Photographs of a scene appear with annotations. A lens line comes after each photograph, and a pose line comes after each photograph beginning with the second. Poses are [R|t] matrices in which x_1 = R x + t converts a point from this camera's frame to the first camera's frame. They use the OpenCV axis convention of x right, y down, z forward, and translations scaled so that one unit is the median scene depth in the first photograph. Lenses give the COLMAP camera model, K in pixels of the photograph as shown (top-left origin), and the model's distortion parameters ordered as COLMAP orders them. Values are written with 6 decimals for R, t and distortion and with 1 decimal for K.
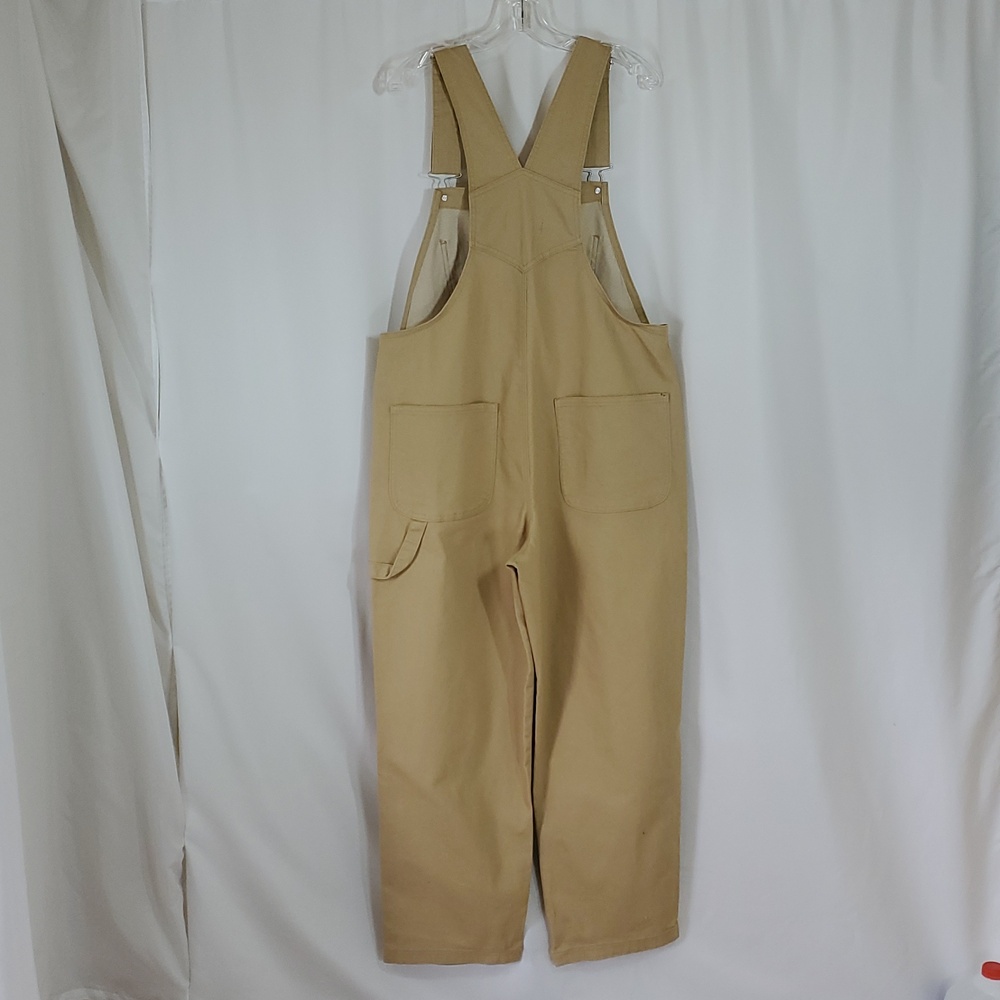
lens RADIAL K [[1248.9, 0, 500.0], [0, 1248.9, 500.0], [0, 0, 1]] dist [0.258819, -0.976084]
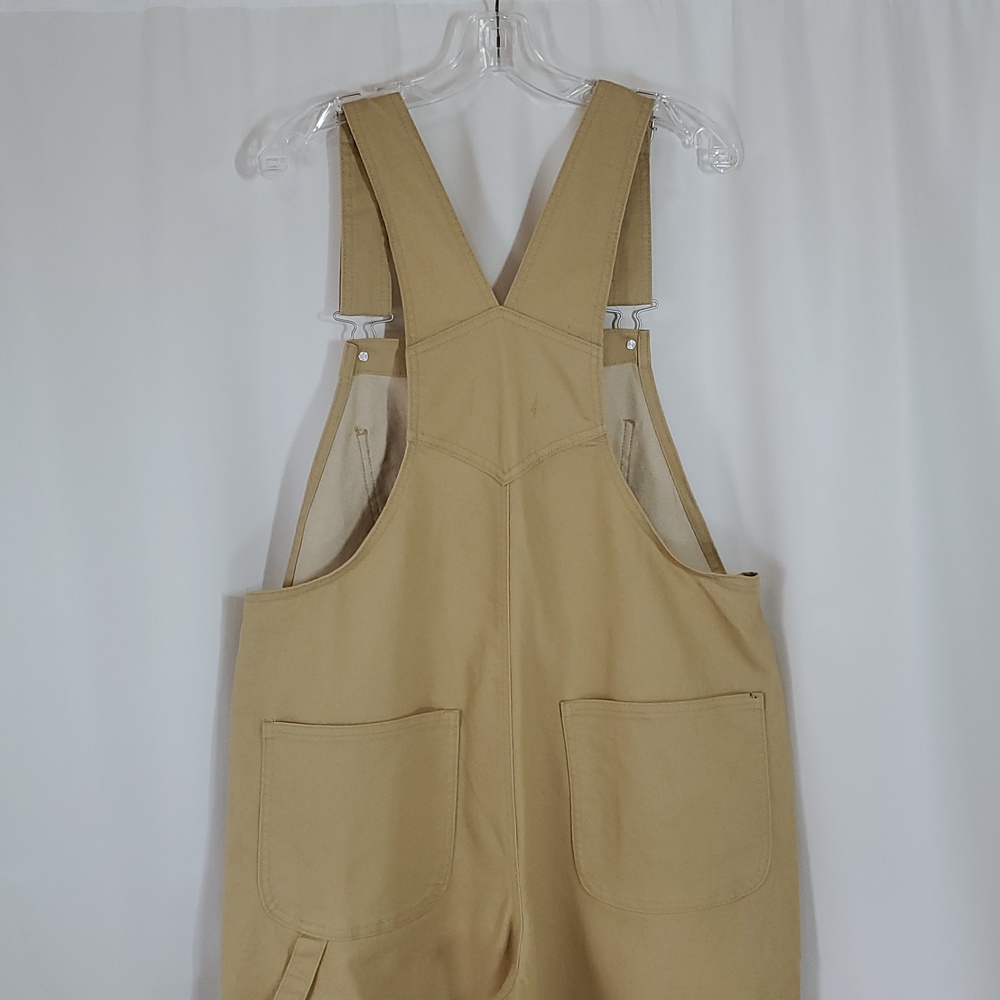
lens RADIAL K [[1238.9, 0, 518.9], [0, 1238.9, 505.8], [0, 0, 1]] dist [0.245280, -0.919476]
pose [[0.999402, -0.004561, 0.034283, 0.006199], [0.008151, 0.994406, -0.105314, -0.109850], [-0.033611, 0.105530, 0.993848, 0.436773]]
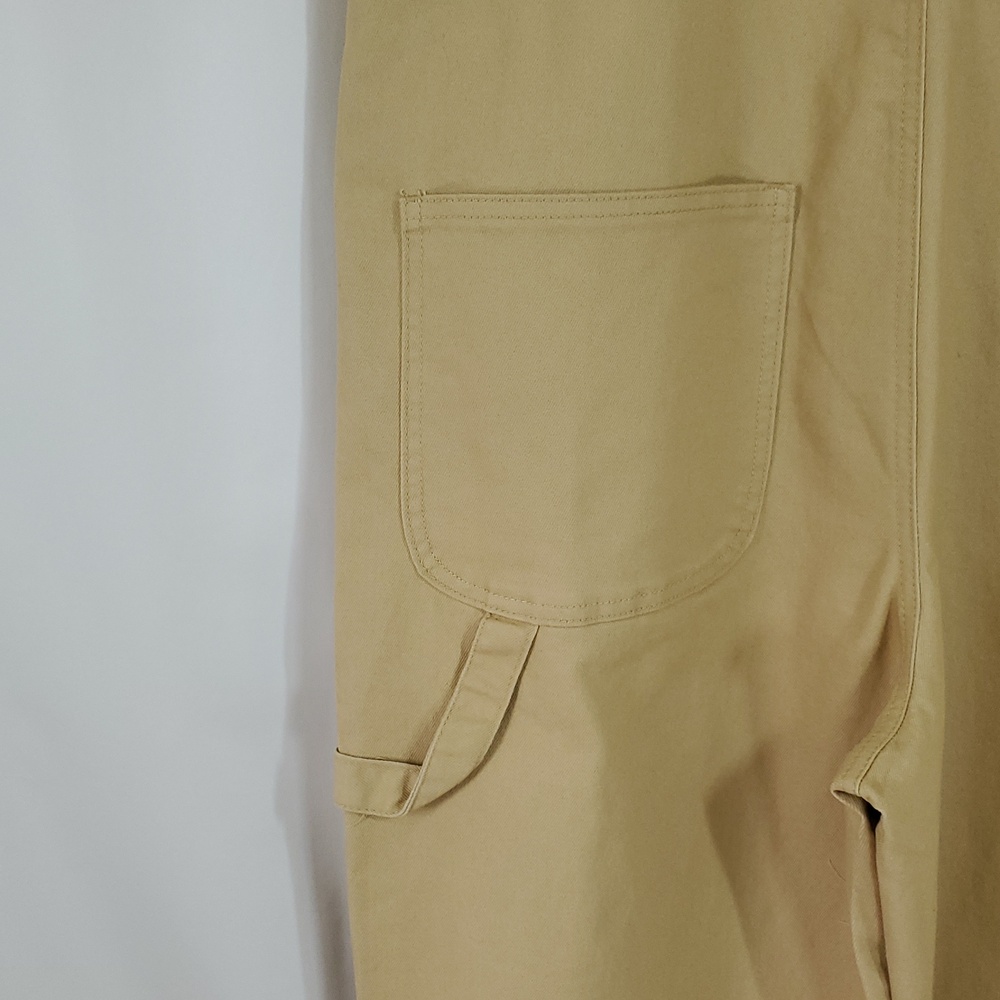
lens RADIAL K [[1248.9, 0, 500.0], [0, 1248.9, 500.0], [0, 0, 1]] dist [0.258819, -0.976084]
pose [[0.998244, -0.004862, -0.059037, -0.049939], [0.010594, 0.995212, 0.097165, -0.037062], [0.058282, -0.097620, 0.993516, 0.720921]]
